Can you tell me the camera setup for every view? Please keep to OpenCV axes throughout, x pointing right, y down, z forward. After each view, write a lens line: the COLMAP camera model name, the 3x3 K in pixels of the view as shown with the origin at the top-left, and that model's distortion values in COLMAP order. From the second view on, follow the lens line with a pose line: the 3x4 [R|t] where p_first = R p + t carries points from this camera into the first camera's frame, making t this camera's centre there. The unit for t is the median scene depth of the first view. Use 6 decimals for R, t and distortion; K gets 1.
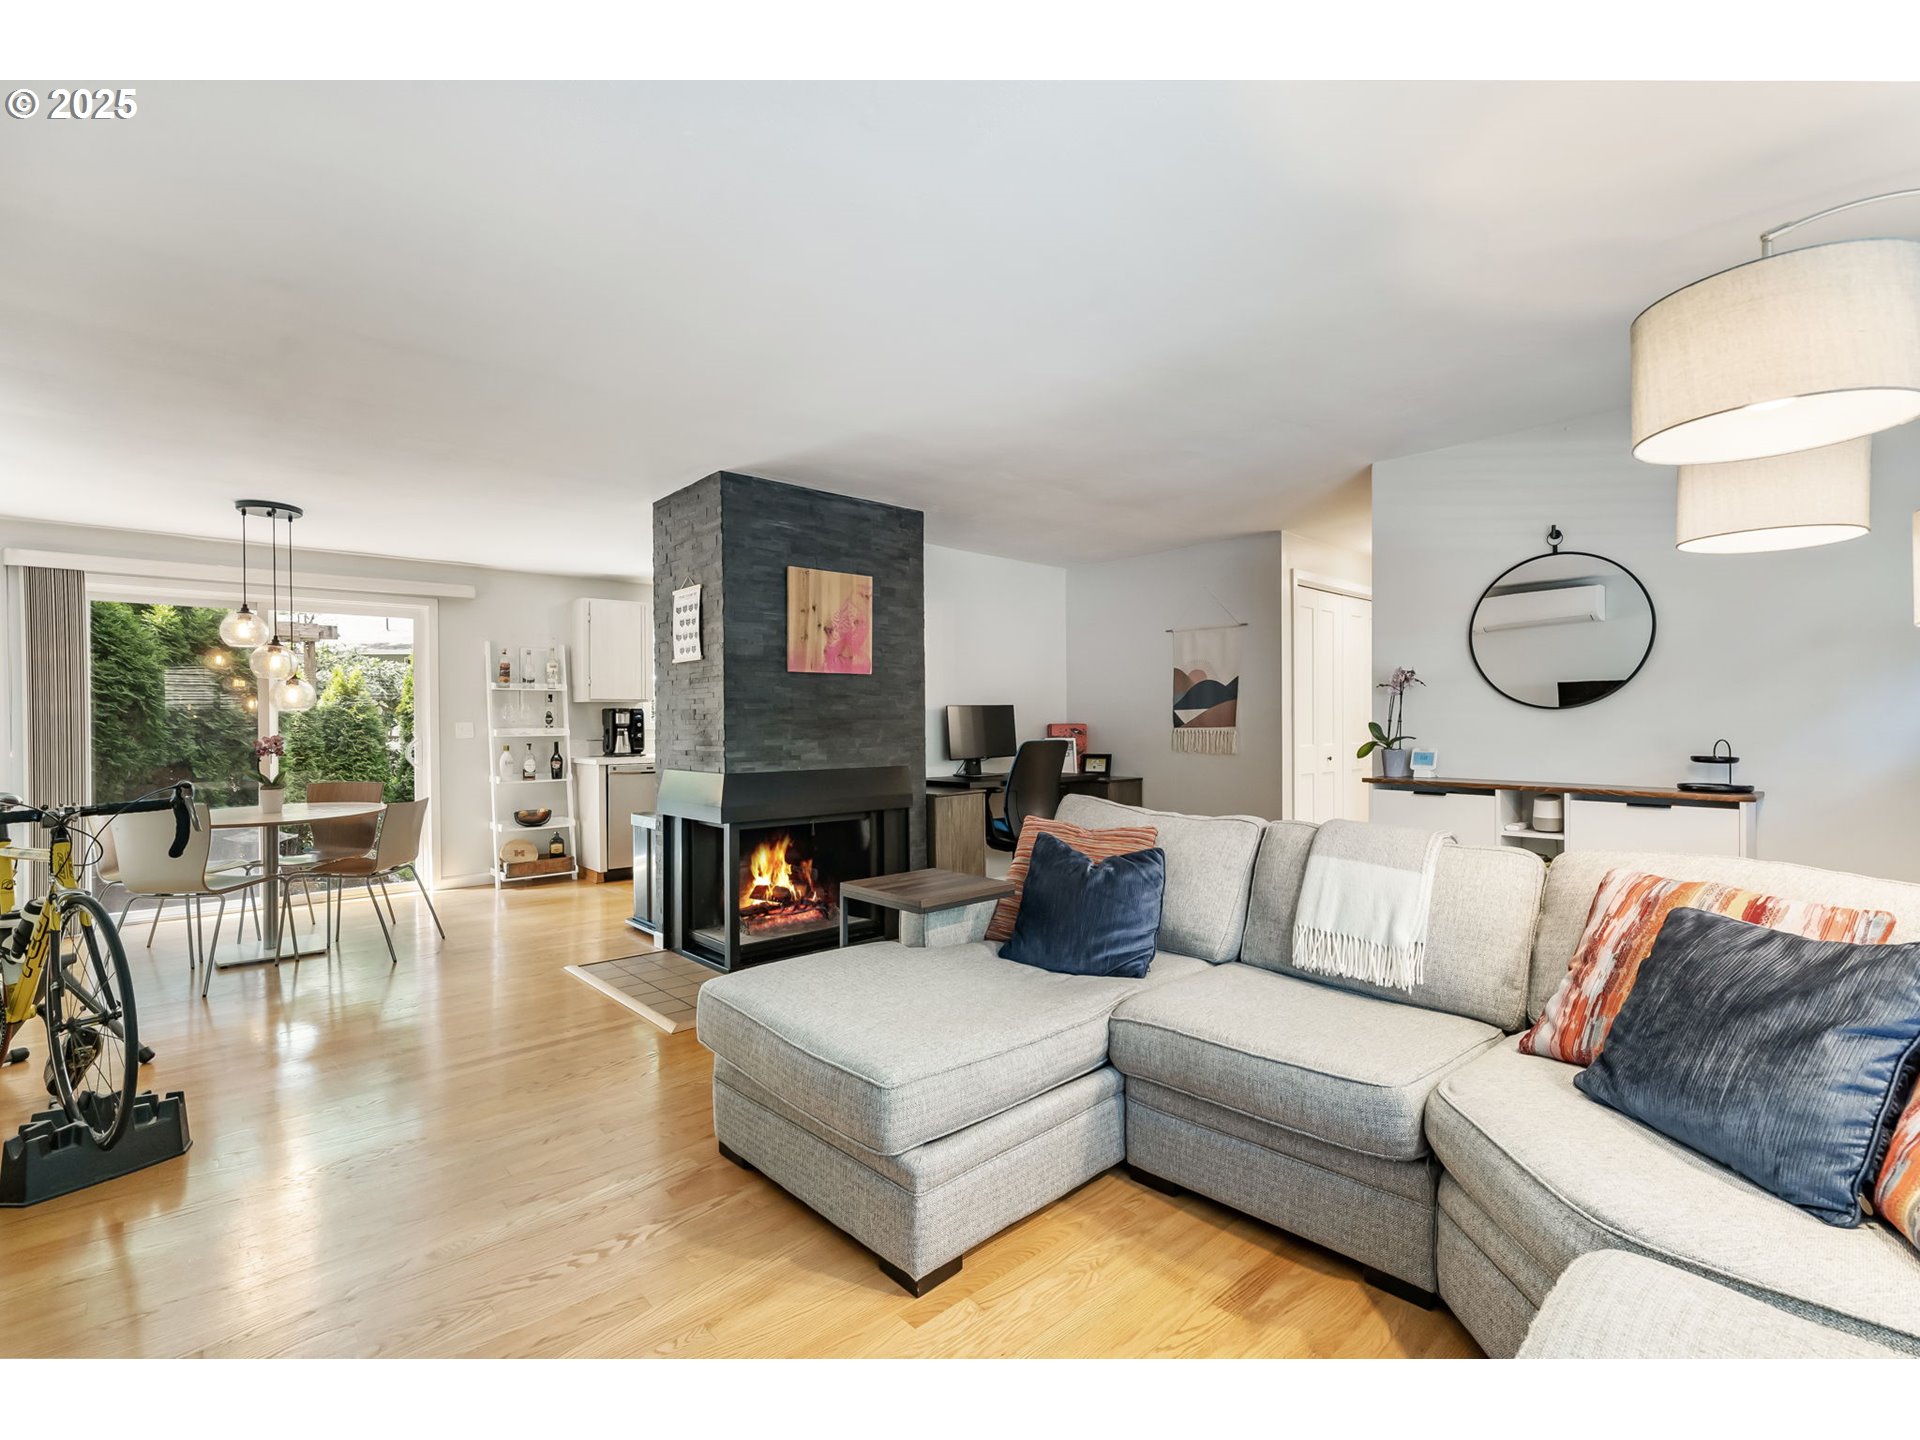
lens RADIAL K [[882.2, 0, 960.0], [0, 882.2, 720.0], [0, 0, 1]] dist [-0.001023, 0.000390]
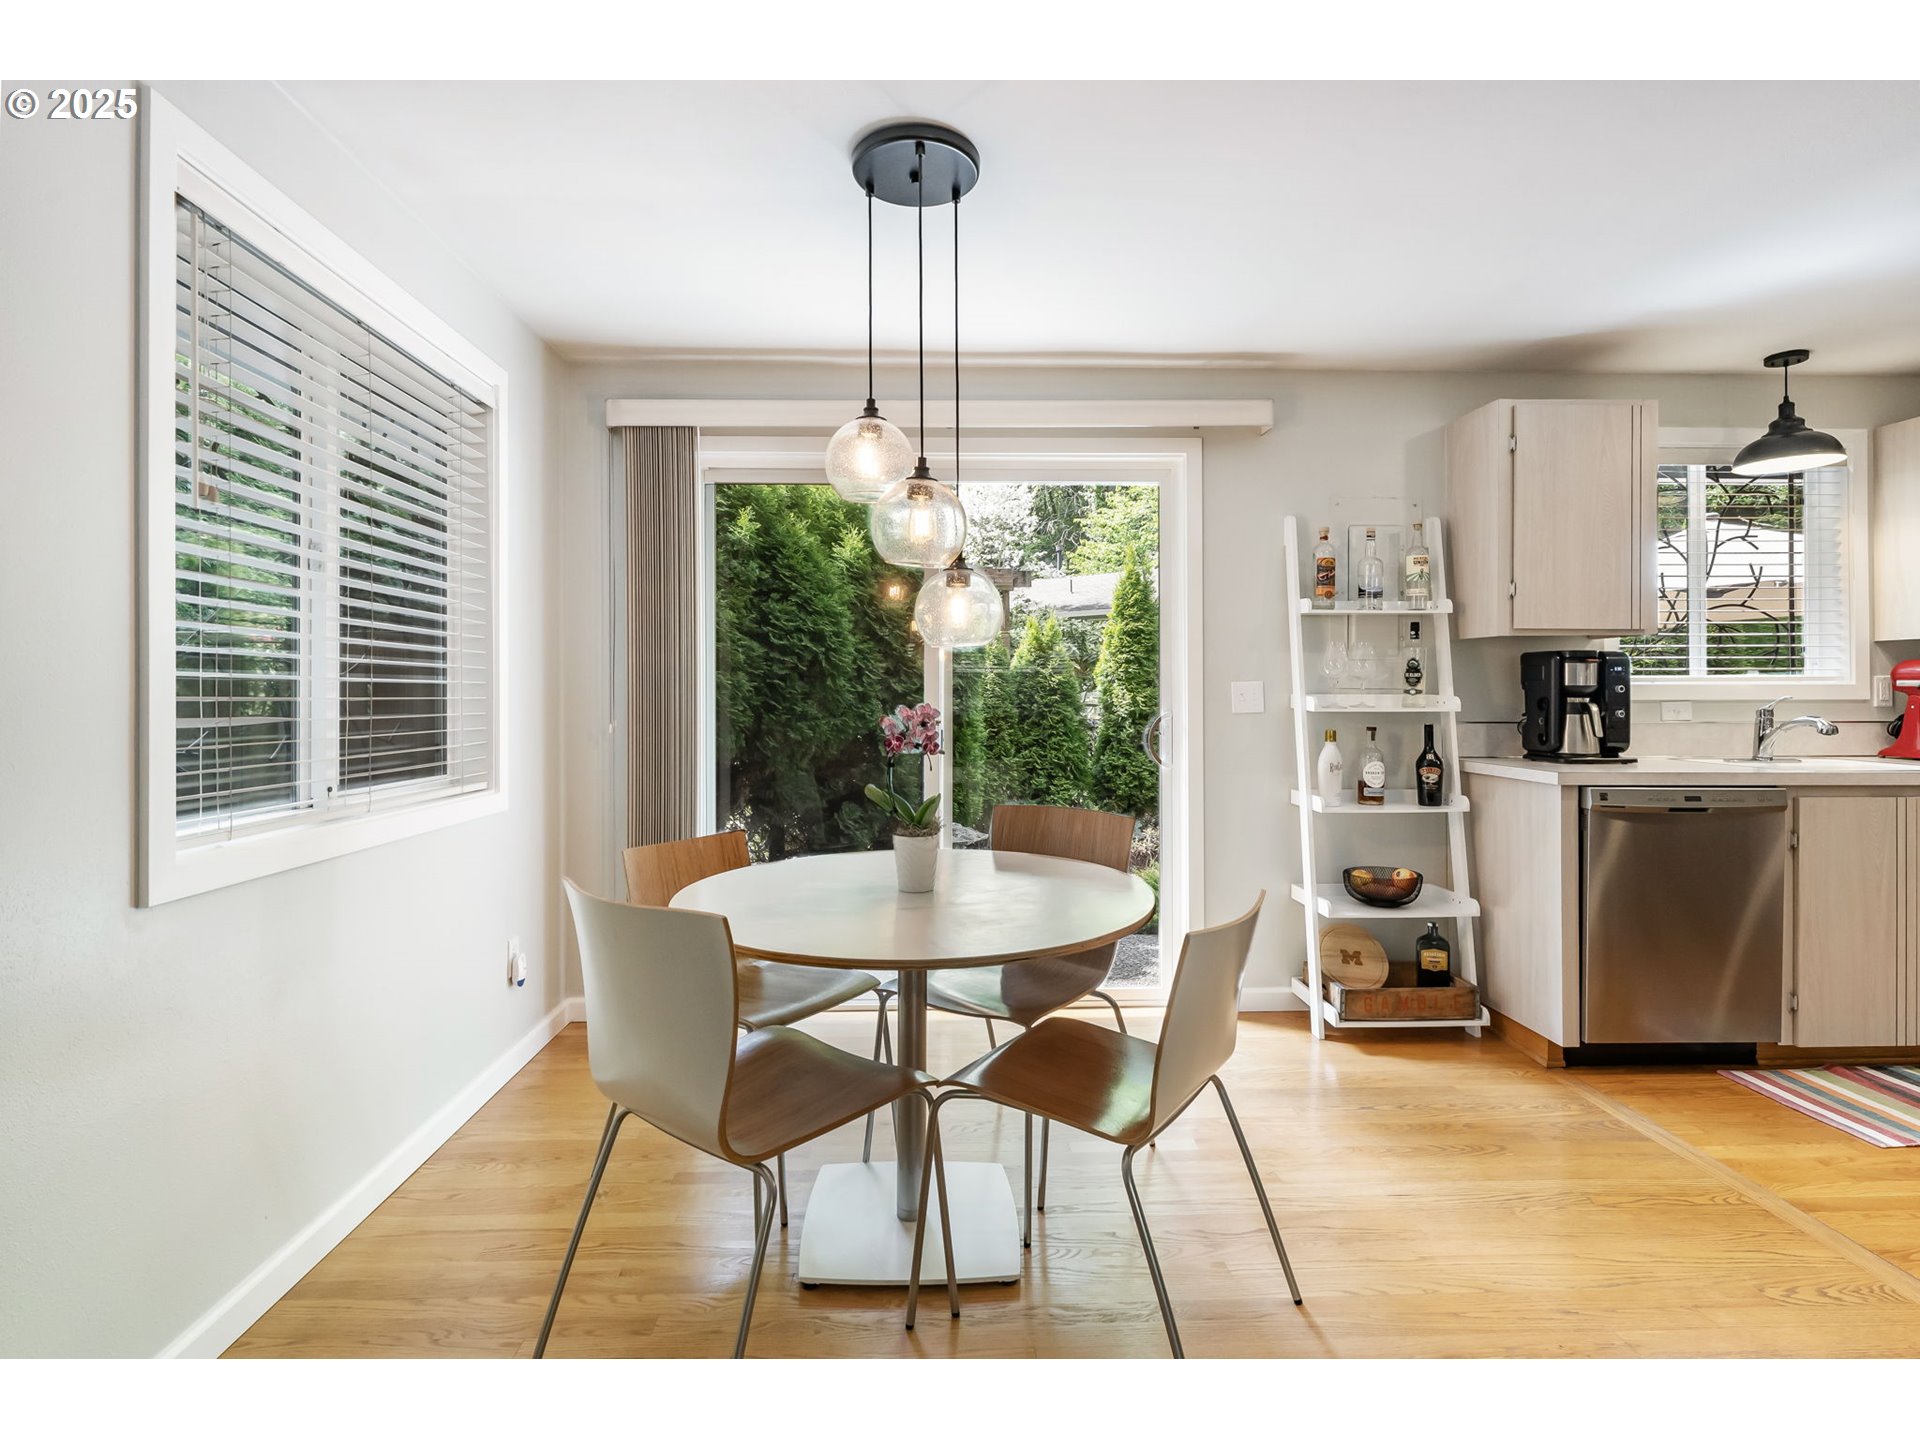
lens RADIAL K [[942.6, 0, 946.9], [0, 942.6, 687.5], [0, 0, 1]] dist [0.003181, -0.000071]
pose [[0.765164, 0.003724, -0.643824, -0.329530], [-0.004635, 0.999989, 0.000275, 0.006331], [0.643818, 0.002774, 0.765173, 0.456828]]
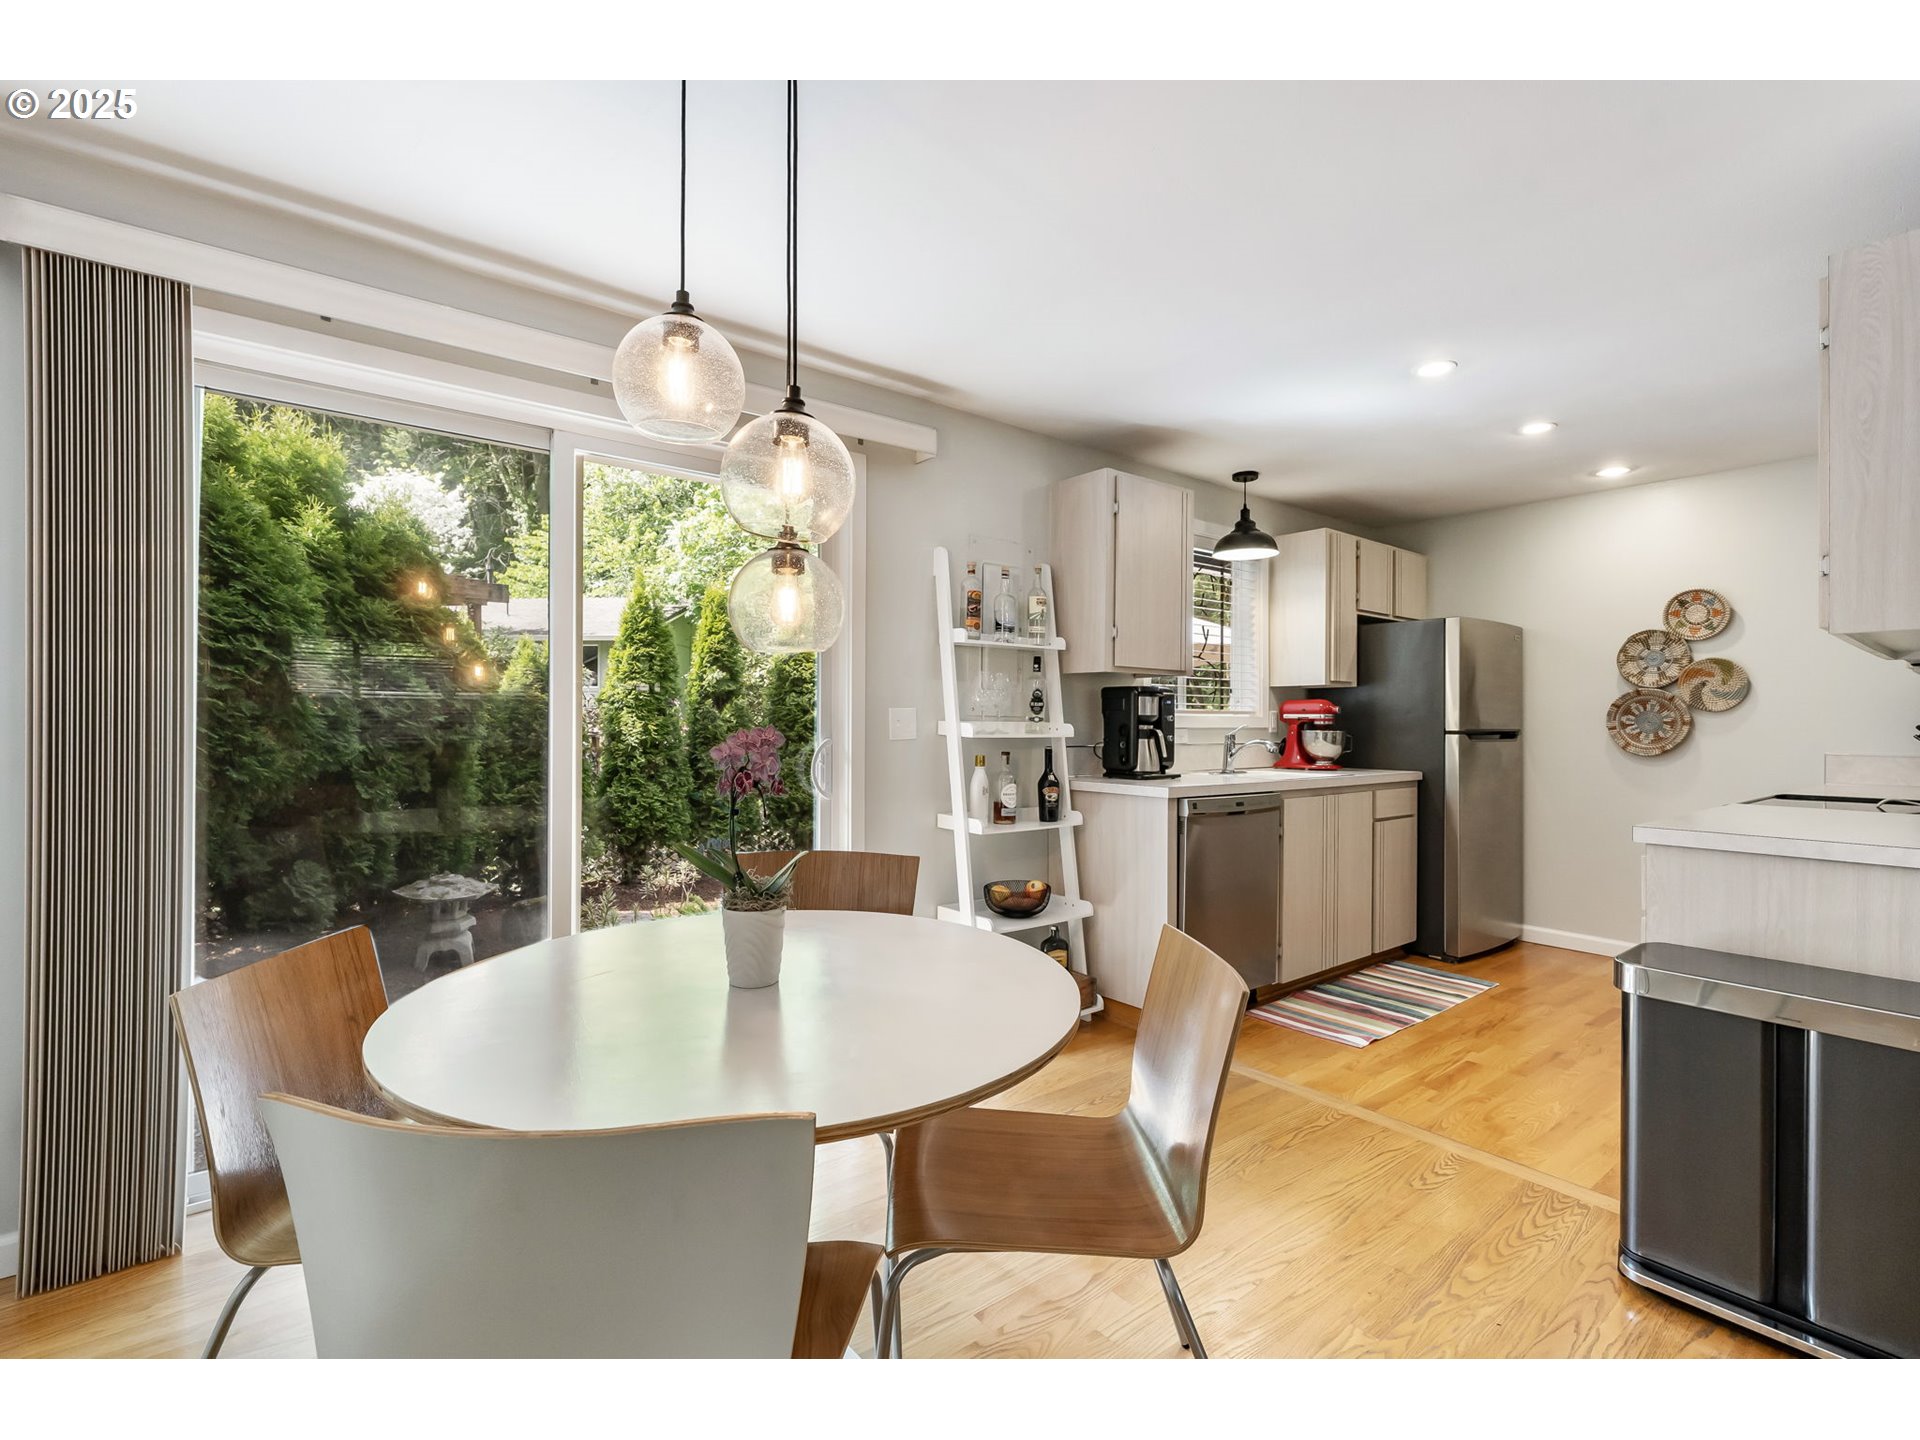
lens RADIAL K [[882.2, 0, 960.0], [0, 882.2, 720.0], [0, 0, 1]] dist [-0.001023, 0.000390]
pose [[0.997470, 0.012613, -0.069965, -0.467875], [-0.012890, 0.999911, -0.003505, 0.010188], [0.069915, 0.004398, 0.997543, 0.479168]]
